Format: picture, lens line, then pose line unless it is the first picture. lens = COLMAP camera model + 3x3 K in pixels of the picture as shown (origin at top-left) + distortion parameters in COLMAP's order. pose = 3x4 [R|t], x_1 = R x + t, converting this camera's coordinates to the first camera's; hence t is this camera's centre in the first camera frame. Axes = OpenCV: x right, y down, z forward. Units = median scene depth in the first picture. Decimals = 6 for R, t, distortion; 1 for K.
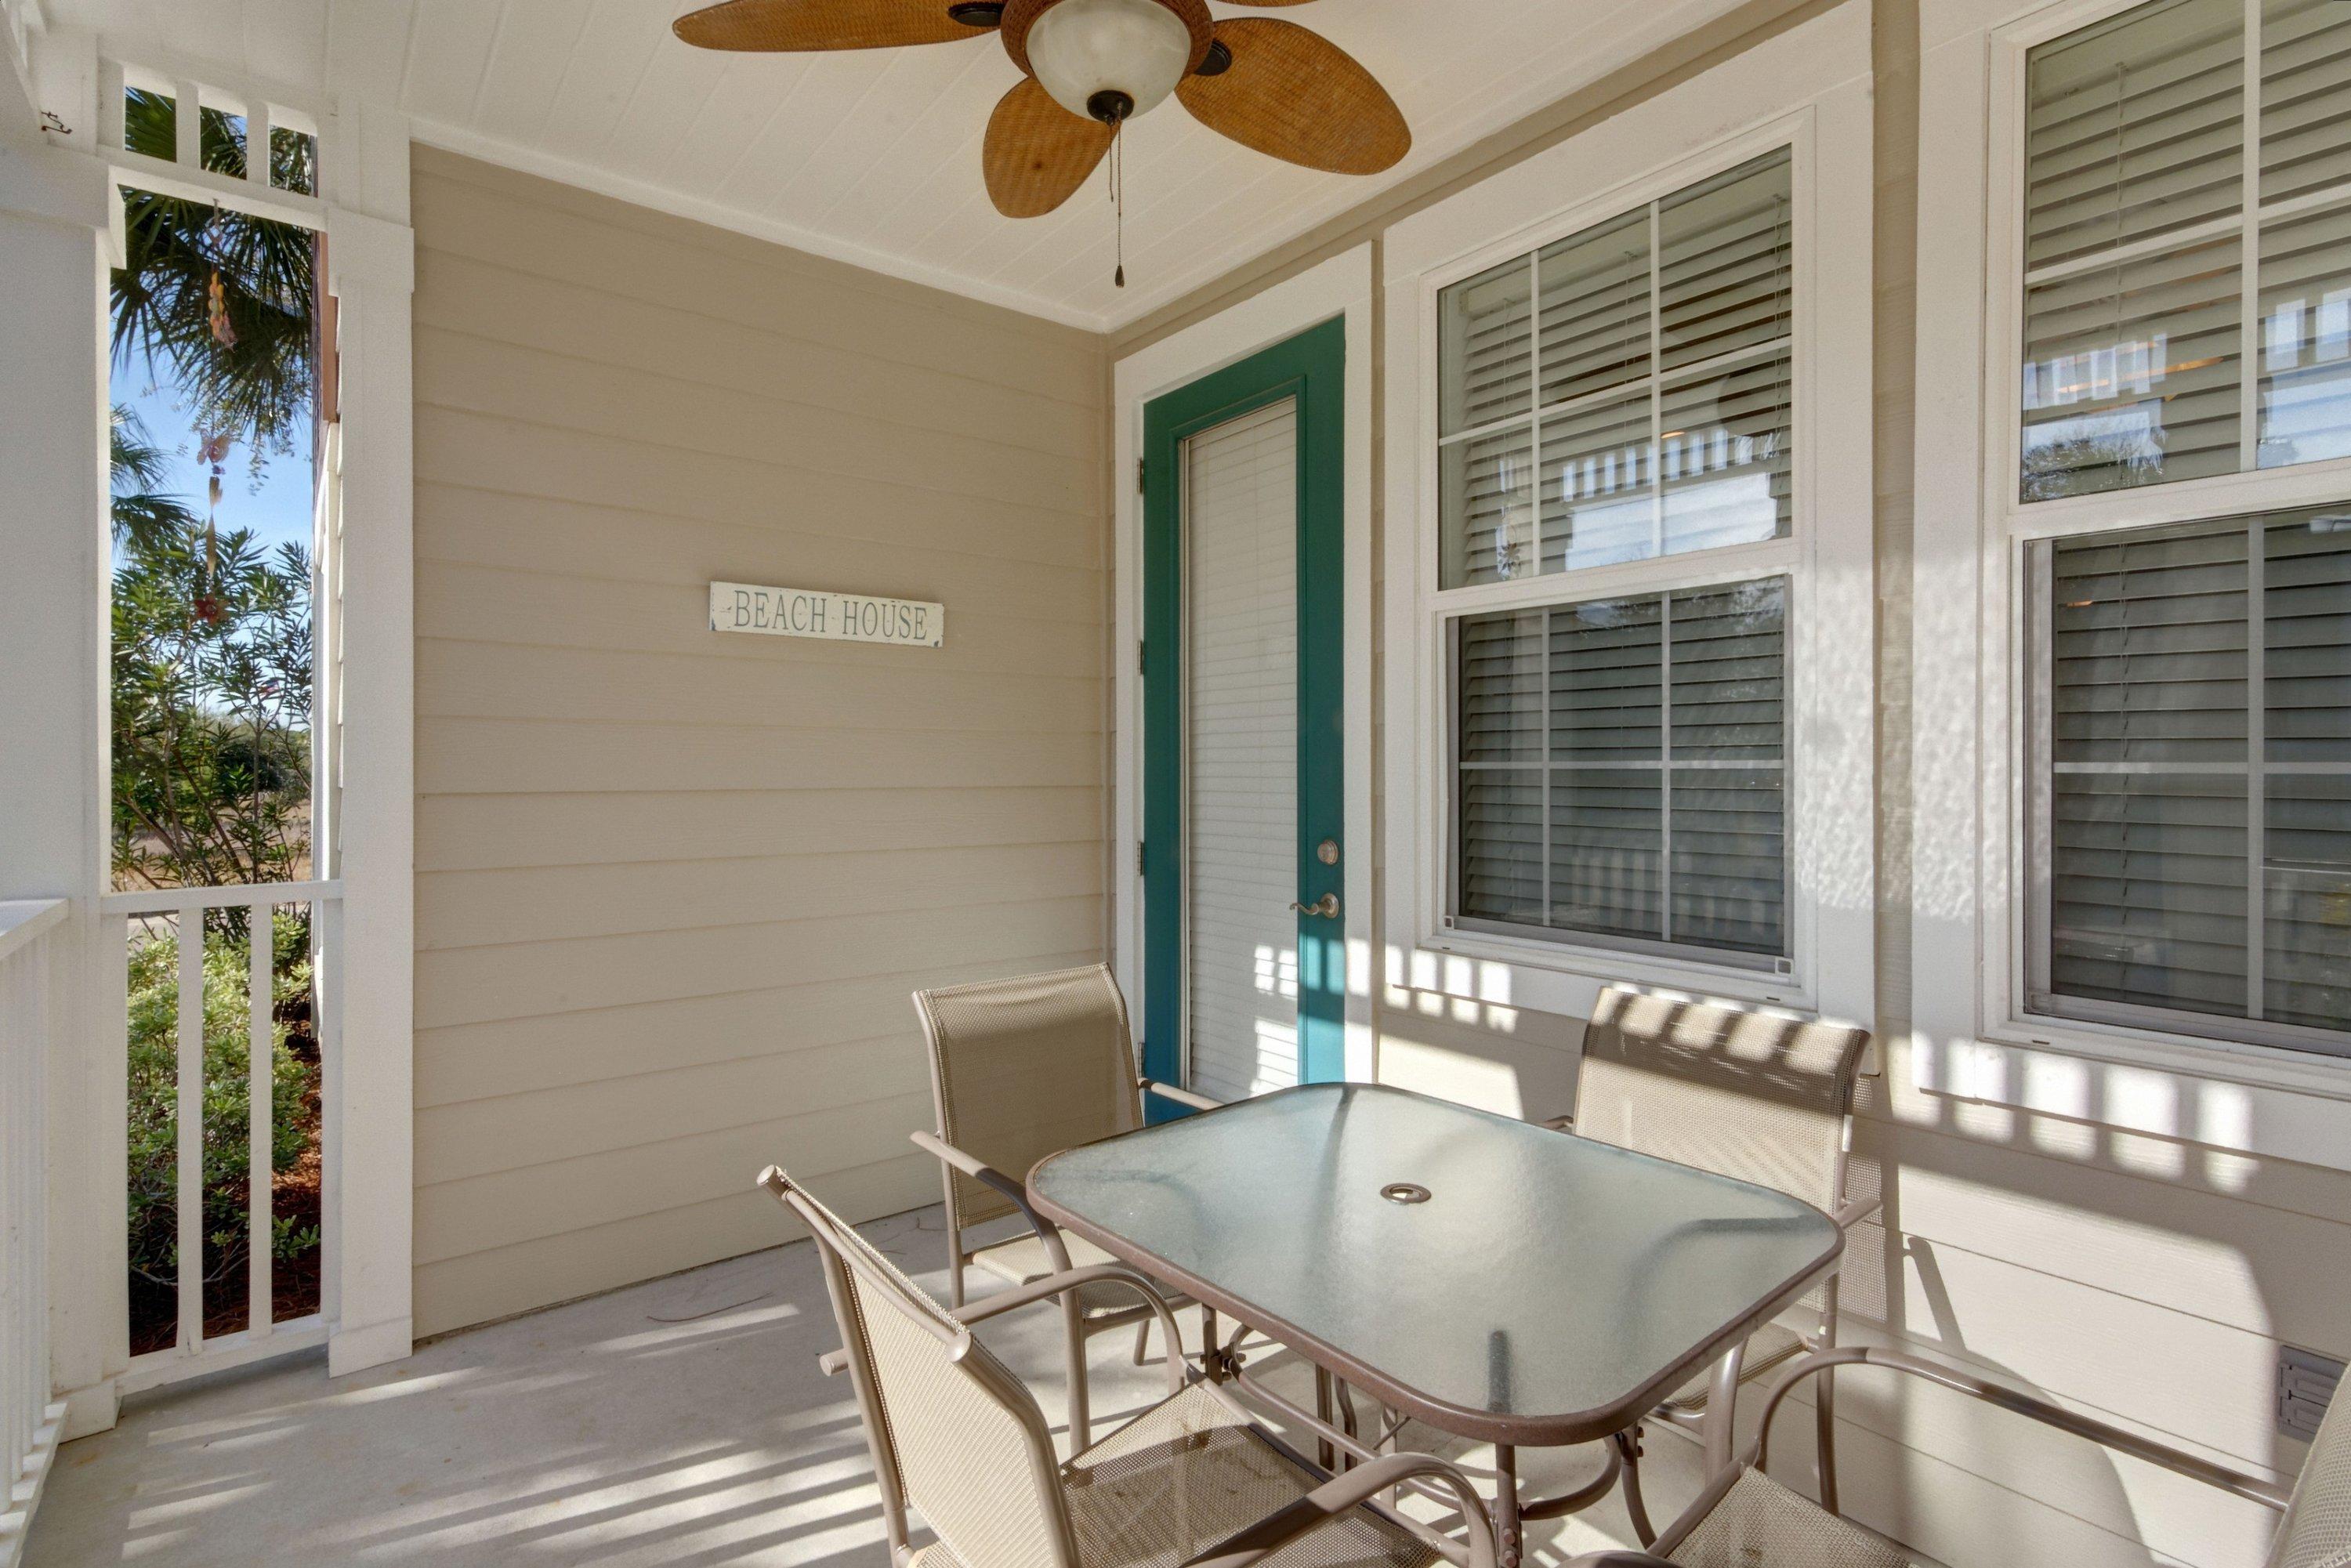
lens RADIAL K [[1129.4, 0, 1167.0], [0, 1129.4, 786.8], [0, 0, 1]] dist [-0.003250, 0.000595]
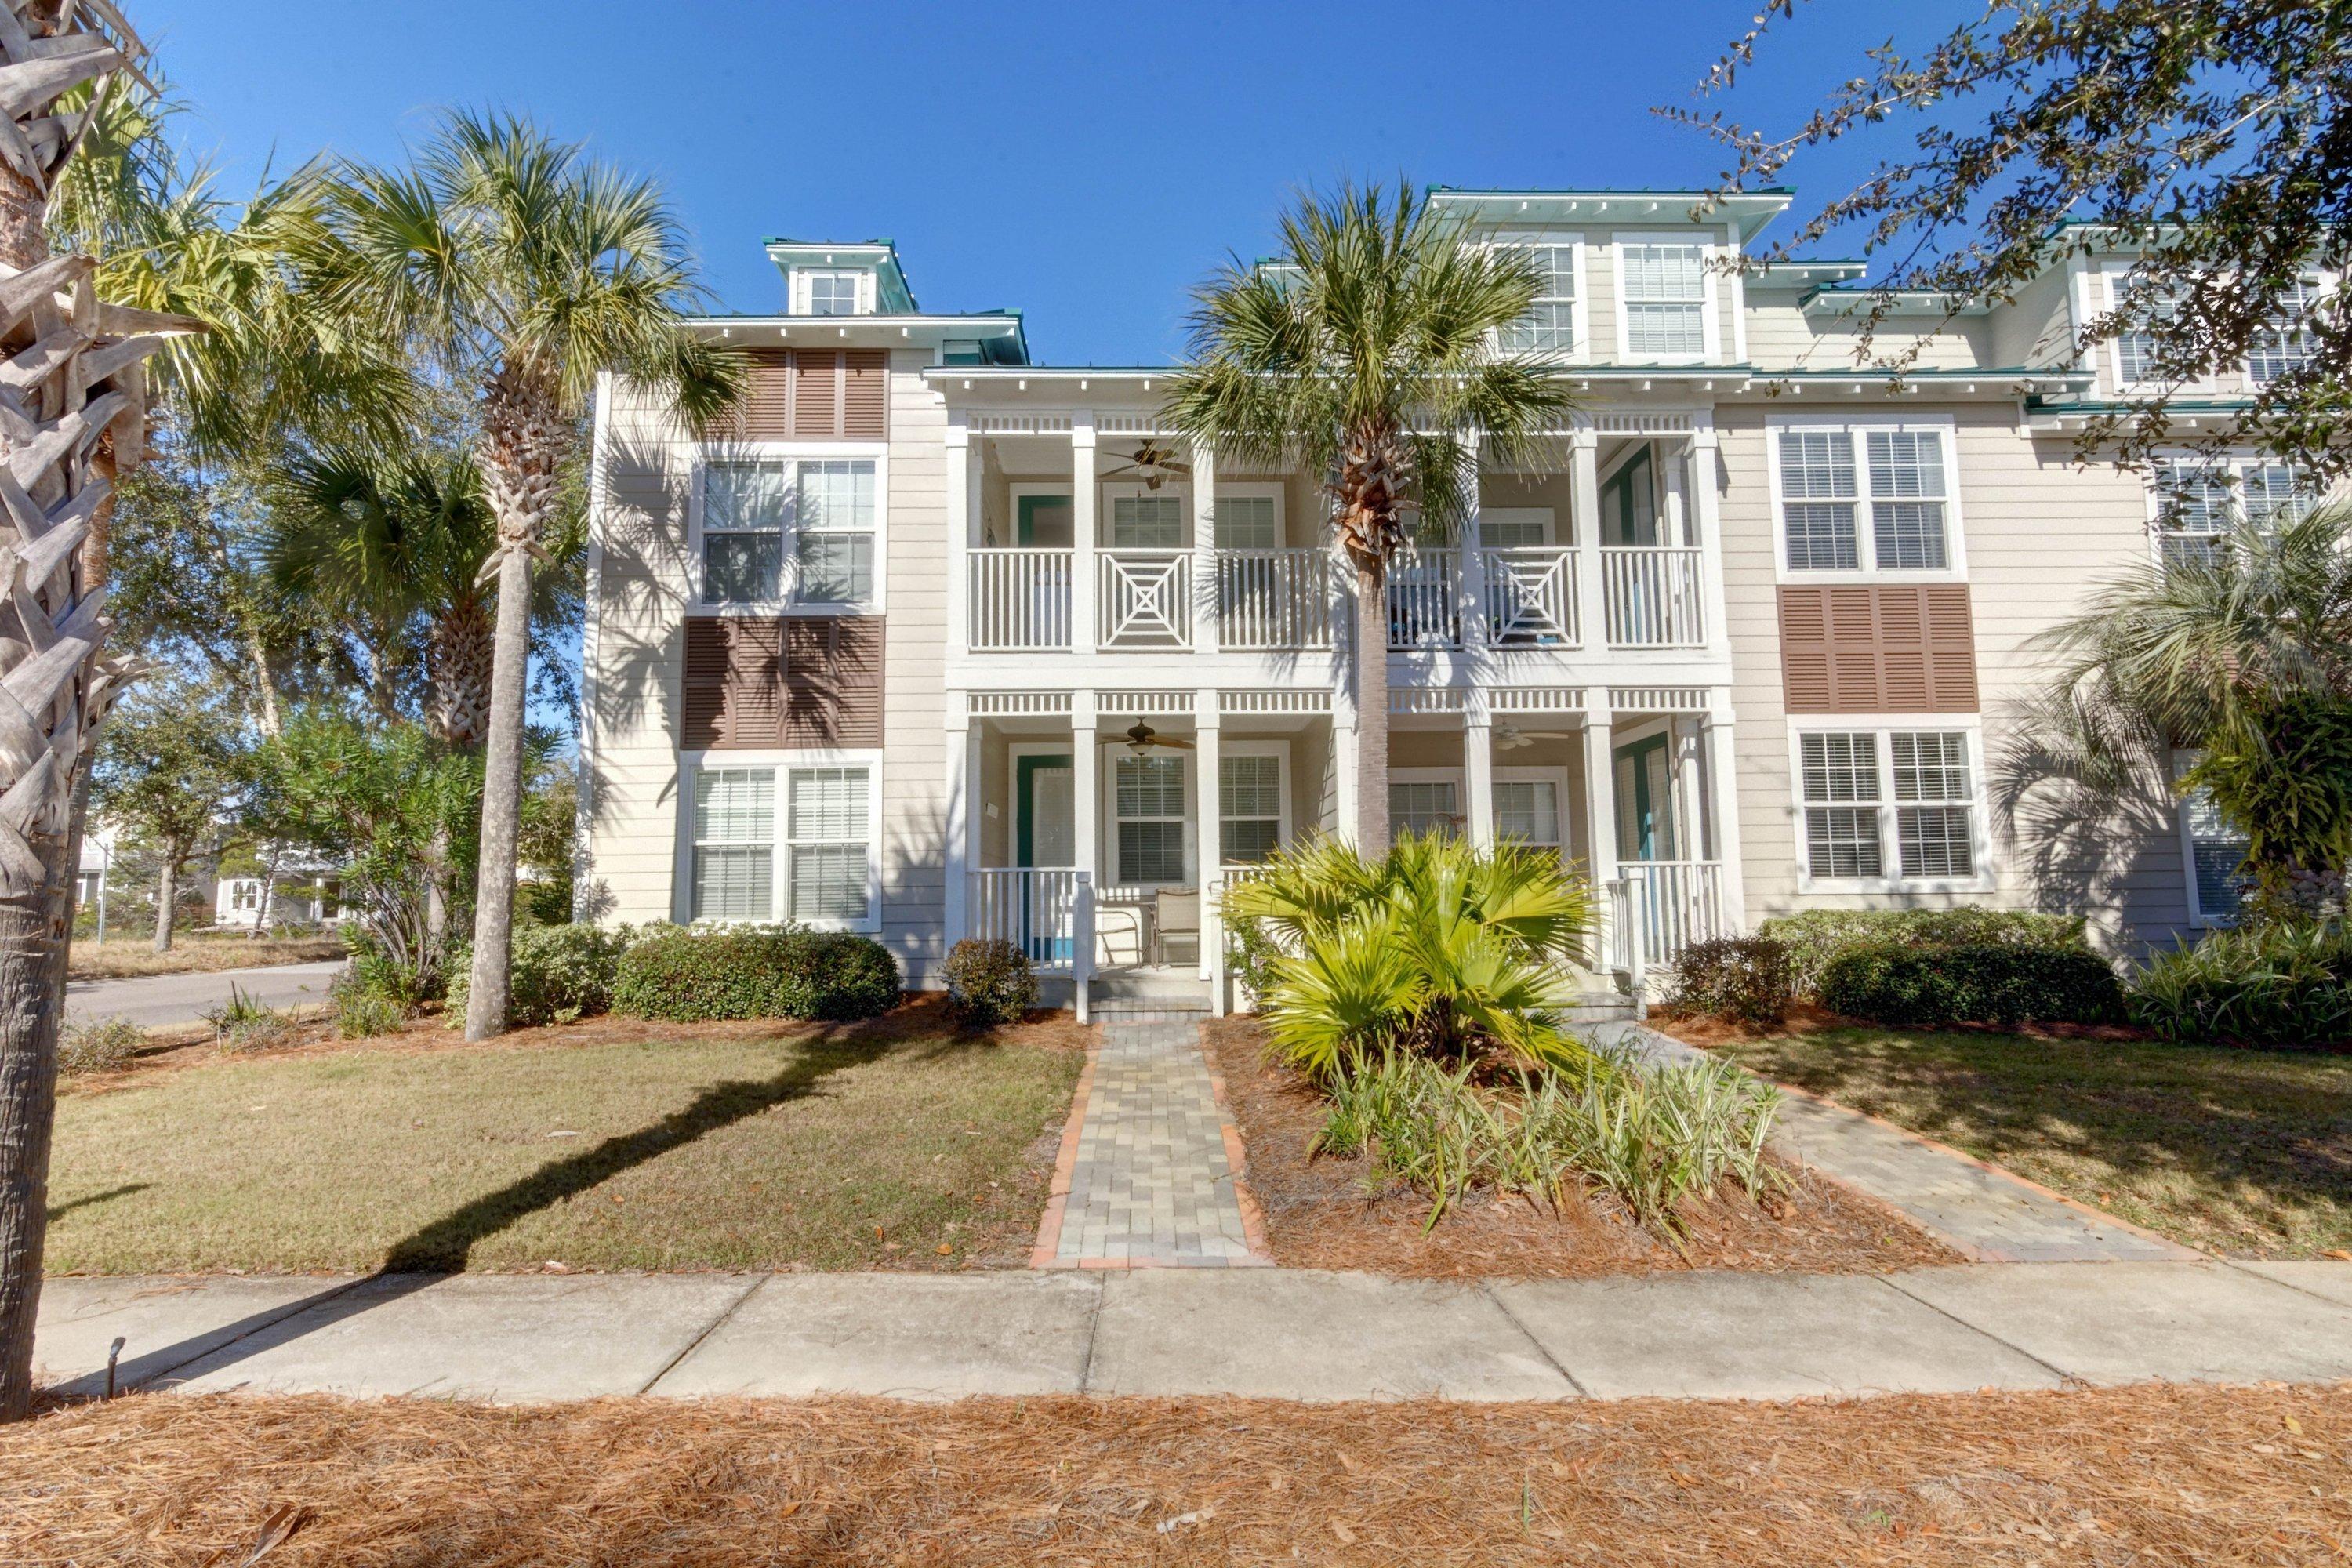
lens RADIAL K [[1129.9, 0, 1165.3], [0, 1129.9, 782.3], [0, 0, 1]] dist [-0.003250, 0.000595]
pose [[0.601274, 0.076613, 0.795361, -3.326427], [0.021317, 0.993500, -0.111815, 0.219270], [-0.798758, 0.084186, 0.595733, -1.996041]]
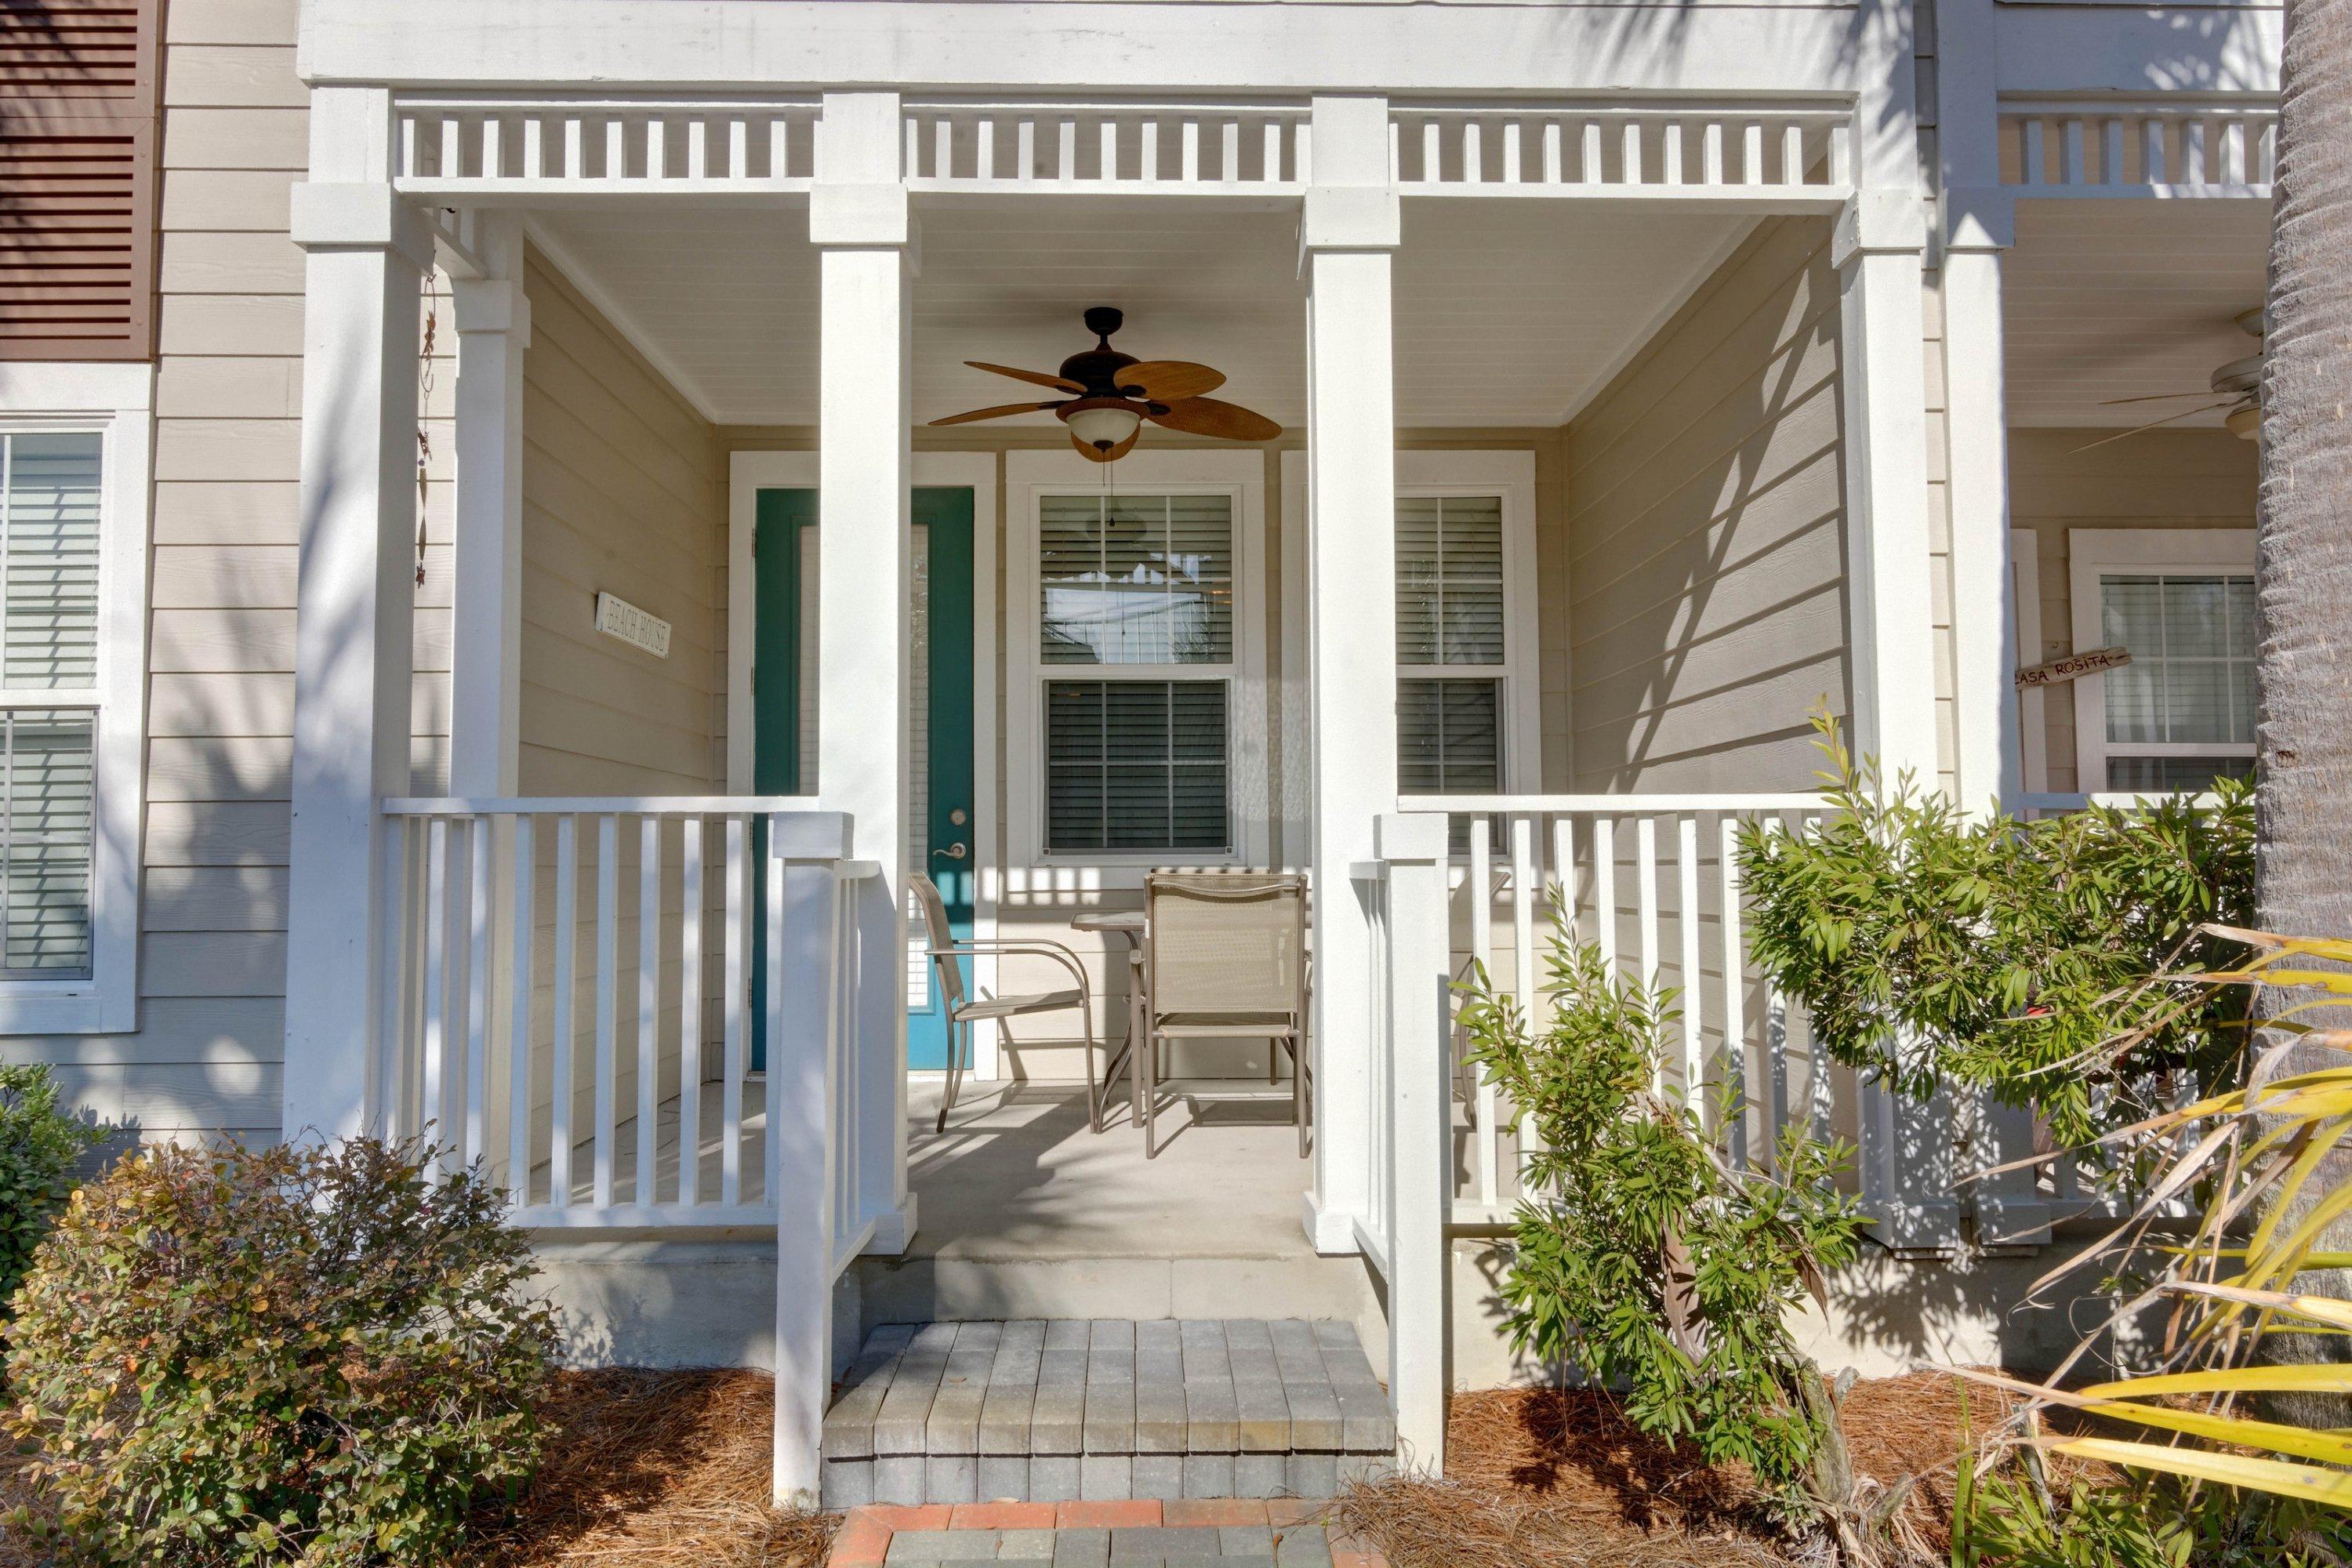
lens RADIAL K [[1497.4, 0, 1164.6], [0, 1497.4, 780.8], [0, 0, 1]] dist [0.003255, 0.000927]
pose [[0.603642, 0.043069, 0.796091, -1.340664], [0.015866, 0.997693, -0.066006, 0.148430], [-0.797097, 0.052475, 0.601567, -0.491858]]
